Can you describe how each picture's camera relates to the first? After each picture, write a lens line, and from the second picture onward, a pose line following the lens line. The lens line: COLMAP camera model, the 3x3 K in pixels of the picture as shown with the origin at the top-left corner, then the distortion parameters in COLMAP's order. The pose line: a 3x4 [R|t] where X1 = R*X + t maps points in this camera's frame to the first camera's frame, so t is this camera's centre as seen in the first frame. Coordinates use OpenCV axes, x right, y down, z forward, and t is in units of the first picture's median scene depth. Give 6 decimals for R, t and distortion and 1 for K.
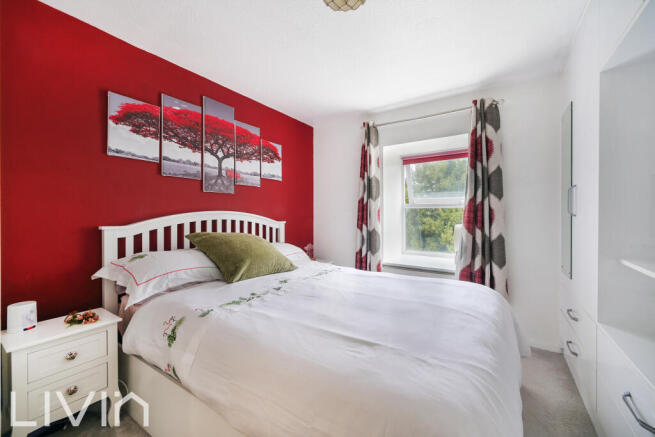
lens RADIAL K [[262.2, 0, 330.8], [0, 262.2, 216.8], [0, 0, 1]] dist [-0.000689, -0.000111]
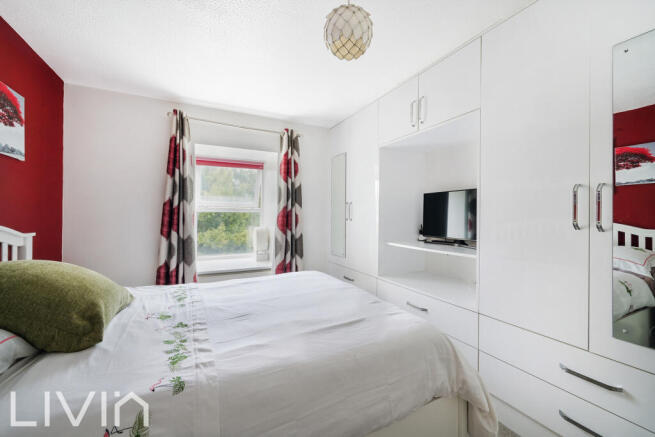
lens RADIAL K [[262.2, 0, 330.8], [0, 262.2, 216.8], [0, 0, 1]] dist [-0.000689, -0.000111]
pose [[0.489039, -0.002654, 0.872258, -0.383129], [0.002785, 0.999995, 0.001482, -0.017784], [-0.872258, 0.001704, 0.489044, 0.164965]]
